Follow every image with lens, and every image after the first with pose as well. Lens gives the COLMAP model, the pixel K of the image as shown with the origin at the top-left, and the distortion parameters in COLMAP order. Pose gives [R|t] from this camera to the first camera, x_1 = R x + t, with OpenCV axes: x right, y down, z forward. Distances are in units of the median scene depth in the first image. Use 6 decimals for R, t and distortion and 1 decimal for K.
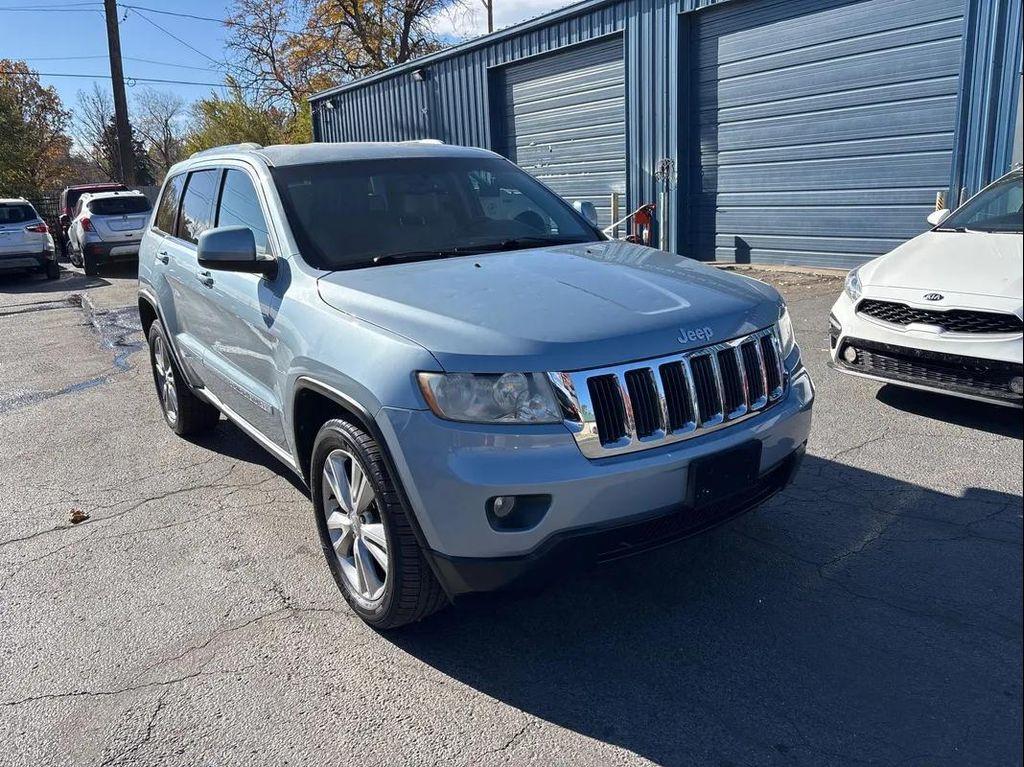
lens RADIAL K [[777.0, 0, 515.0], [0, 777.0, 385.6], [0, 0, 1]] dist [0.053180, -0.066610]
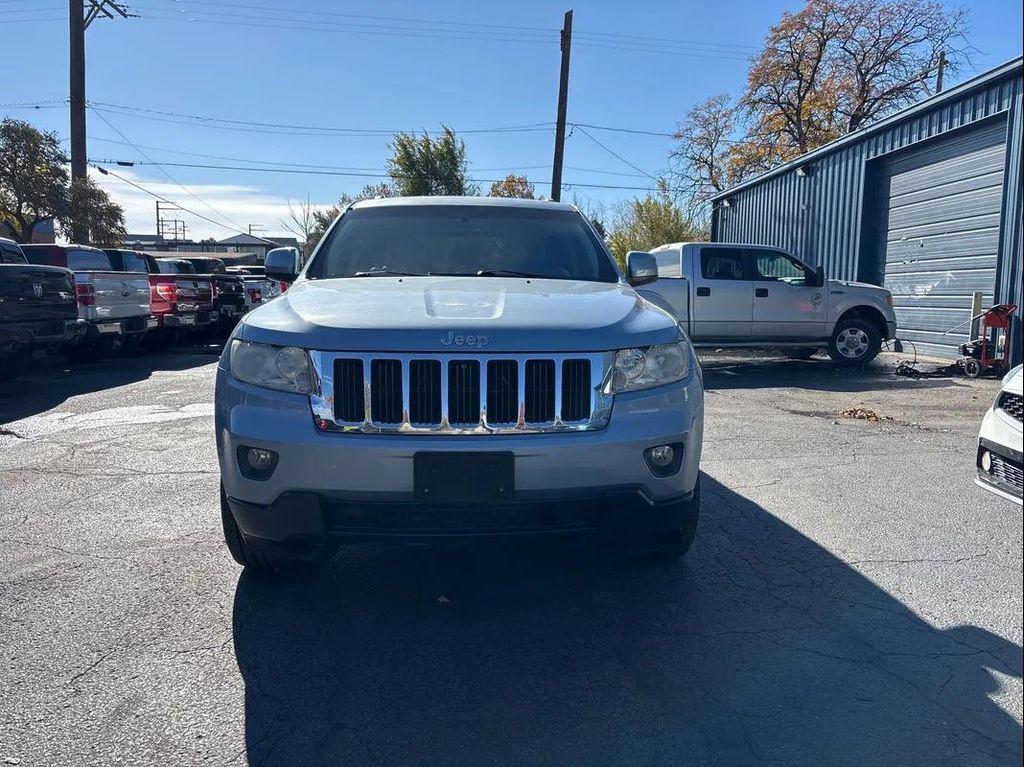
lens RADIAL K [[779.6, 0, 513.3], [0, 779.6, 388.7], [0, 0, 1]] dist [0.016440, -0.001933]
pose [[0.845143, 0.120404, -0.520803, 0.476359], [-0.183562, 0.980425, -0.071215, 0.034716], [0.502034, 0.155786, 0.850701, 0.095811]]
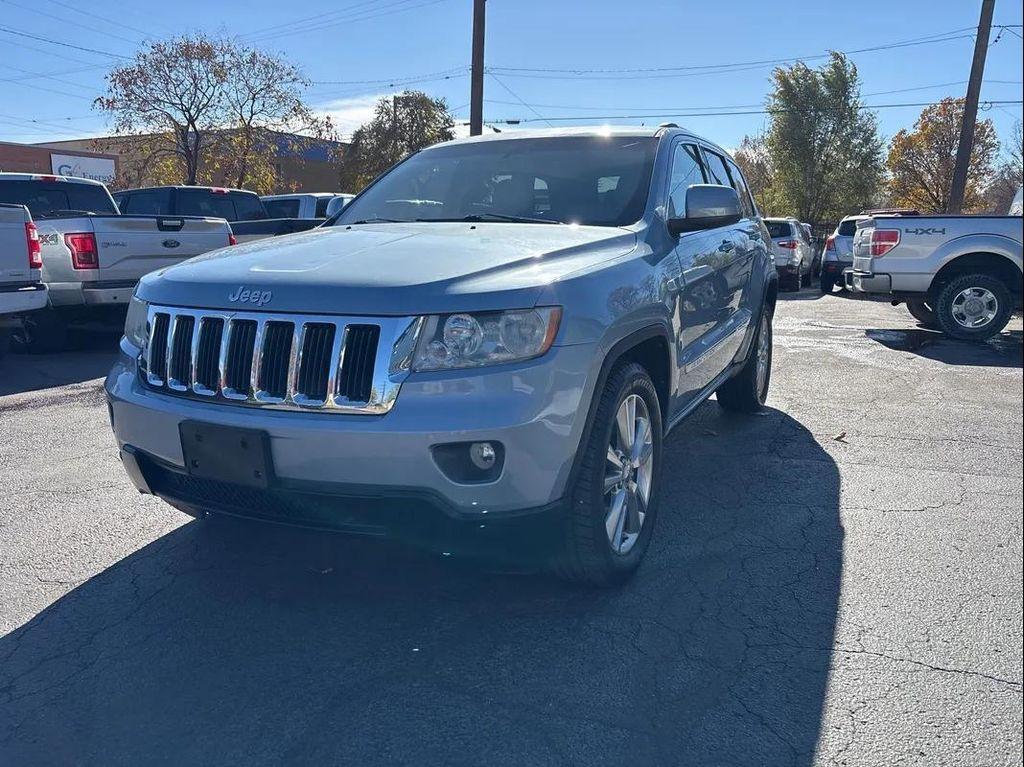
lens RADIAL K [[775.8, 0, 506.7], [0, 775.8, 386.2], [0, 0, 1]] dist [0.053594, -0.064238]
pose [[0.471319, 0.213513, -0.855728, 0.668989], [-0.248722, 0.963051, 0.103300, -0.075585], [0.846165, 0.164151, 0.507009, 0.466851]]
